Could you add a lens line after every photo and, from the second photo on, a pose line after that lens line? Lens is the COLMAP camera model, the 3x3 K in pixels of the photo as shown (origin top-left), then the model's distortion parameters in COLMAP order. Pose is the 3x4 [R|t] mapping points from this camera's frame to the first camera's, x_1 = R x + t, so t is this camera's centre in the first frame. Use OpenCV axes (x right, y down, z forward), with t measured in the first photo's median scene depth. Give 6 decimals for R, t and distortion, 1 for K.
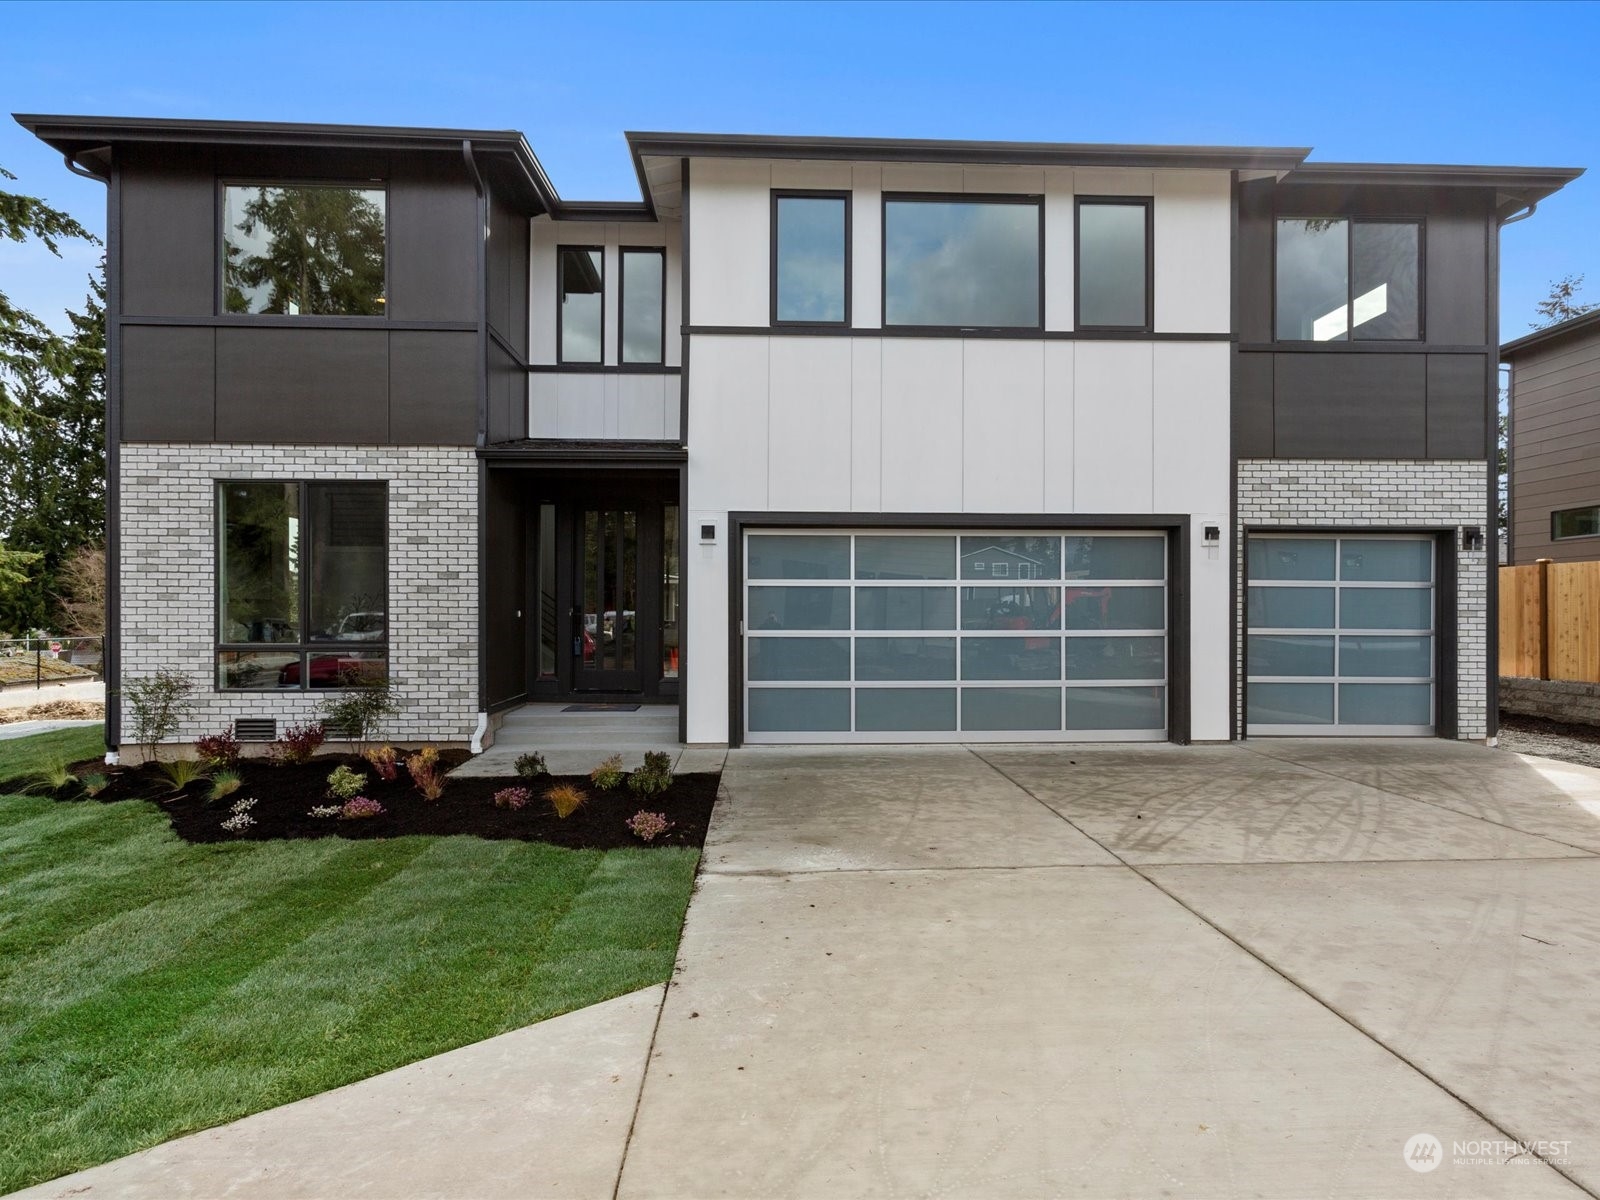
lens RADIAL K [[859.5, 0, 800.9], [0, 859.5, 608.4], [0, 0, 1]] dist [-0.002949, 0.004788]
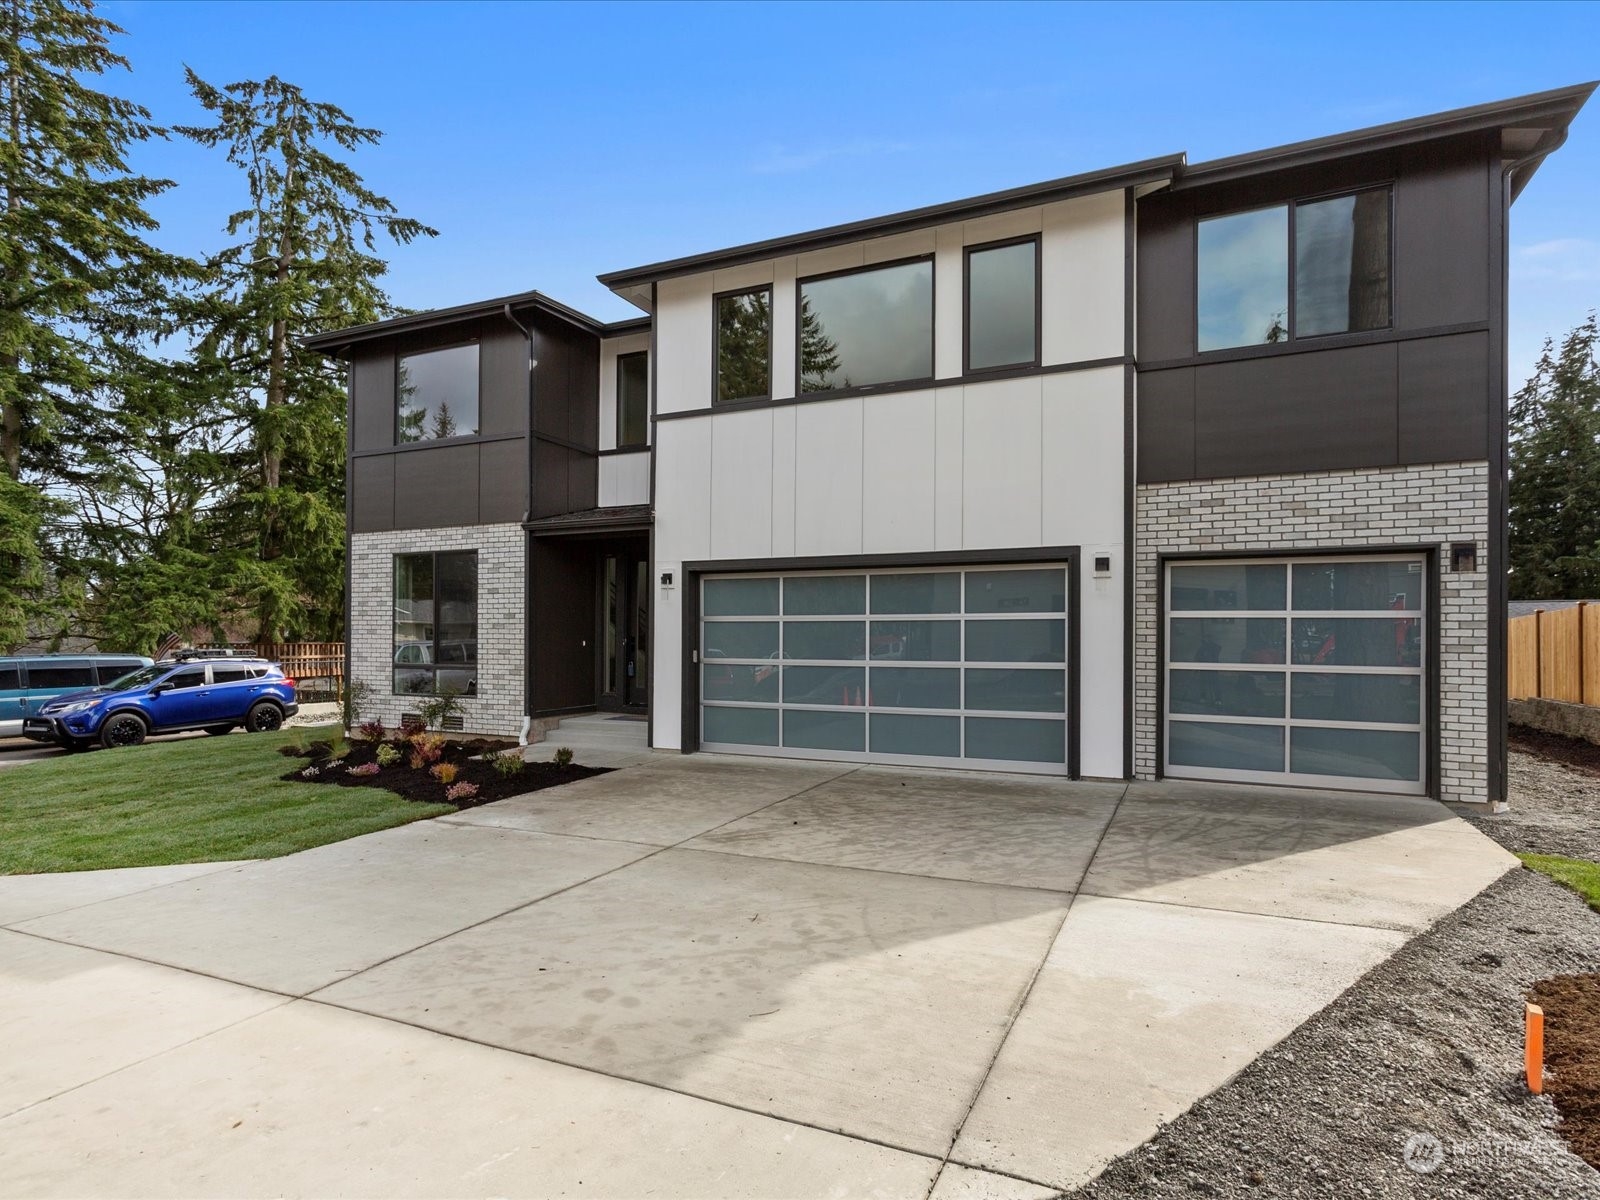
lens RADIAL K [[859.5, 0, 771.1], [0, 859.5, 624.5], [0, 0, 1]] dist [-0.002949, 0.004788]
pose [[0.888832, -0.005757, -0.458197, 0.588412], [0.000610, 0.999935, -0.011380, -0.008367], [0.458233, 0.009835, 0.888778, -0.034735]]
